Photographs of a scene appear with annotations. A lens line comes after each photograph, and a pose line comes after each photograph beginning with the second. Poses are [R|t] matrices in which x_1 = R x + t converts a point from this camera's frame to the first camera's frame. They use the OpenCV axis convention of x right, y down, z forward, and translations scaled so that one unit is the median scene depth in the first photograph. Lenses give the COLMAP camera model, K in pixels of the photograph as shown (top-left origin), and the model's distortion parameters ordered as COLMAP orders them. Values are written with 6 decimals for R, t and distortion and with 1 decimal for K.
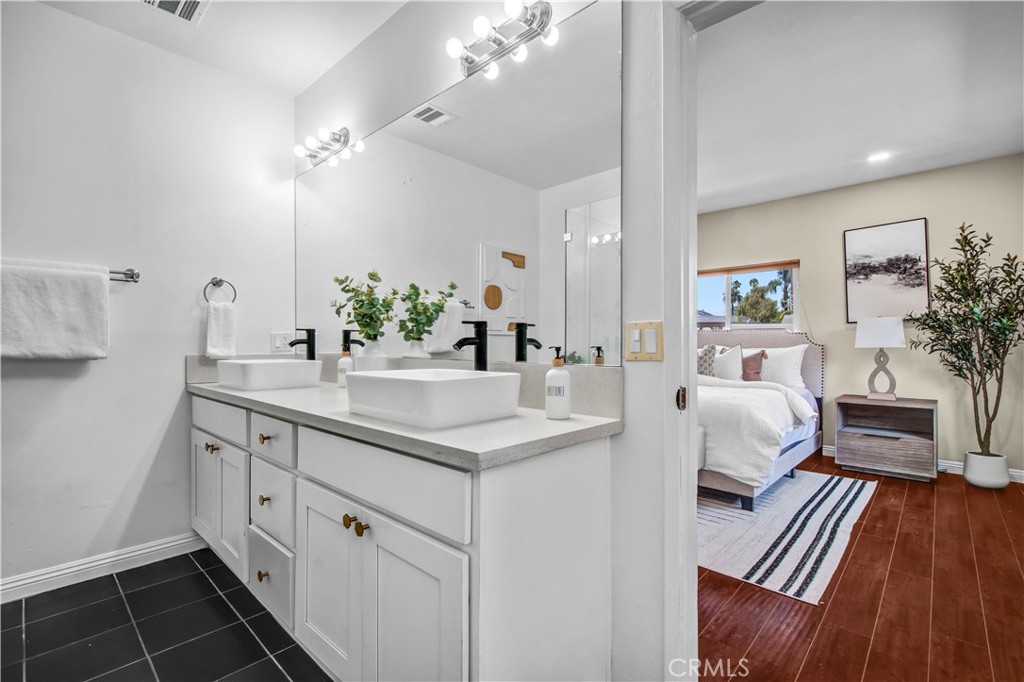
lens RADIAL K [[467.2, 0, 512.0], [0, 467.2, 341.0], [0, 0, 1]] dist [0.001989, 0.000034]
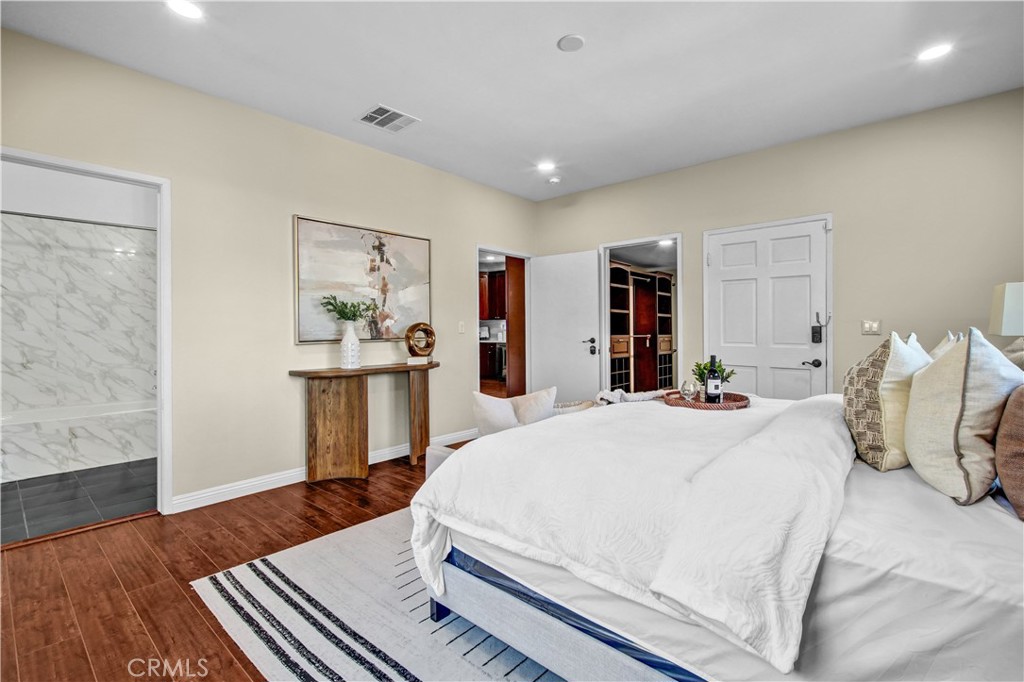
lens RADIAL K [[461.8, 0, 521.7], [0, 461.8, 336.9], [0, 0, 1]] dist [-0.002319, -0.000474]
pose [[0.035727, 0.014811, -0.999252, 0.919664], [0.004262, 0.999879, 0.014972, 0.006691], [0.999352, -0.004793, 0.035660, 0.927268]]
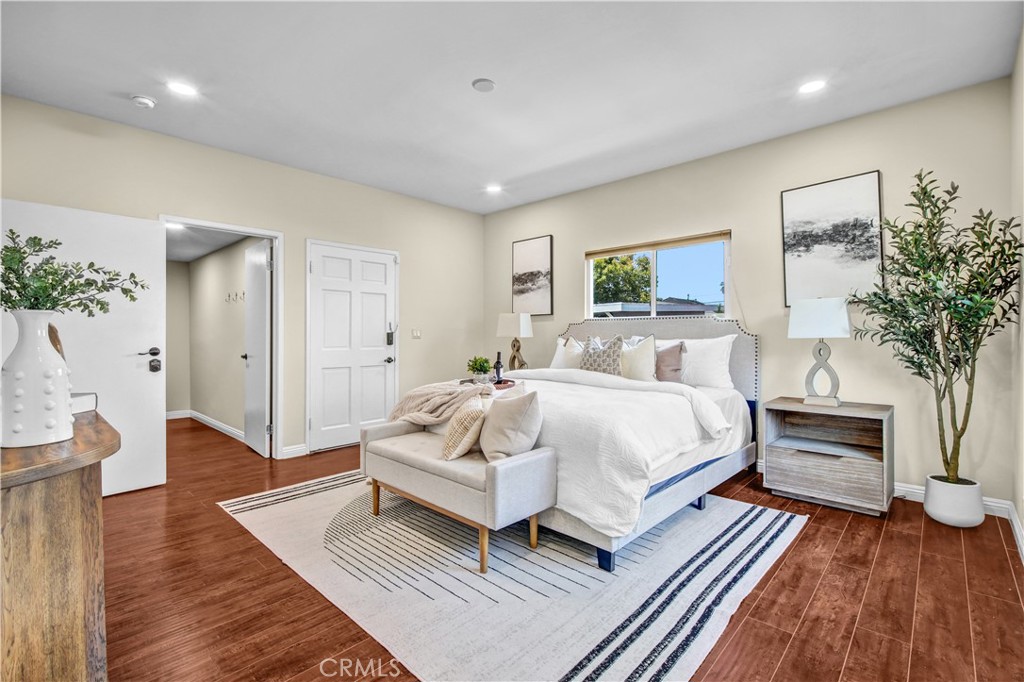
lens RADIAL K [[460.2, 0, 513.8], [0, 460.2, 333.4], [0, 0, 1]] dist [0.001906, 0.000095]
pose [[0.999962, -0.005021, -0.007136, 0.318033], [0.005035, 0.999985, 0.001932, 0.003023], [0.007126, -0.001968, 0.999973, 0.259757]]
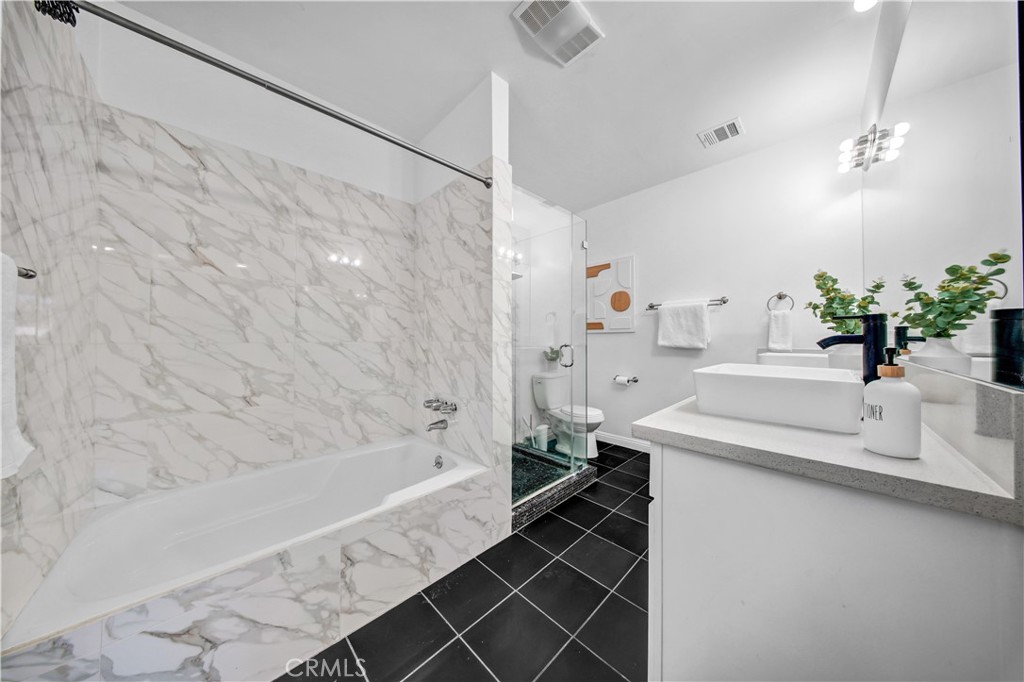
lens RADIAL K [[302.1, 0, 517.0], [0, 302.1, 338.4], [0, 0, 1]] dist [0.000084, -0.000037]
pose [[-0.026950, -0.003194, -0.999632, 0.197489], [0.002960, 0.999990, -0.003275, -0.000306], [0.999632, -0.003047, -0.026940, 0.170941]]
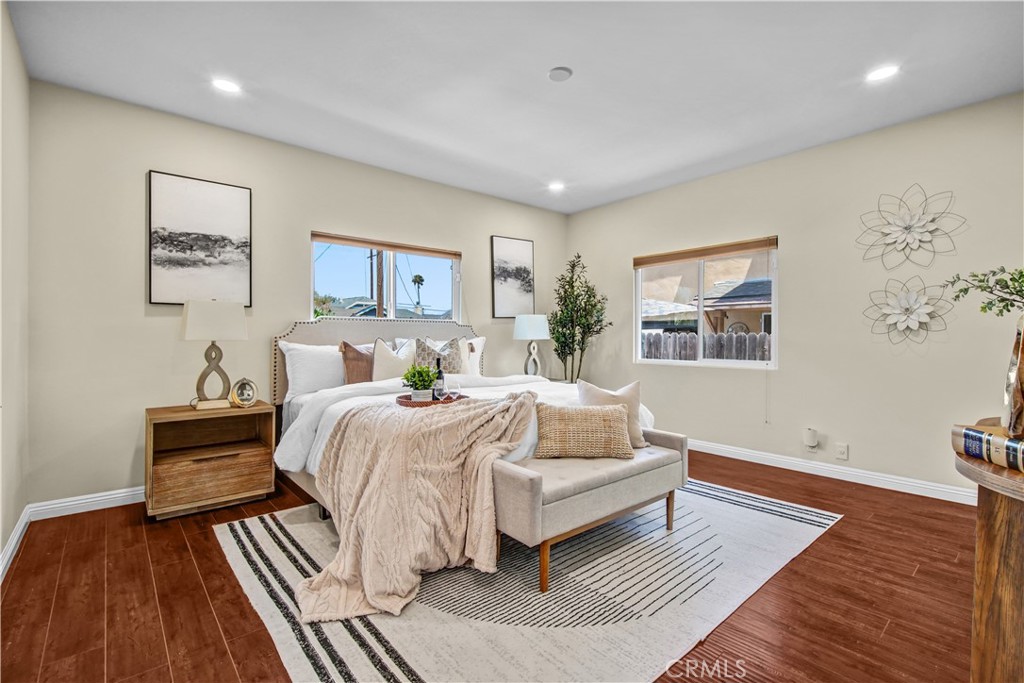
lens RADIAL K [[461.8, 0, 521.7], [0, 461.8, 337.4], [0, 0, 1]] dist [-0.002319, -0.000474]
pose [[0.097824, -0.000709, 0.995203, -0.472013], [-0.004452, 0.999989, 0.001151, 0.008631], [-0.995194, -0.004544, 0.097820, 1.012221]]
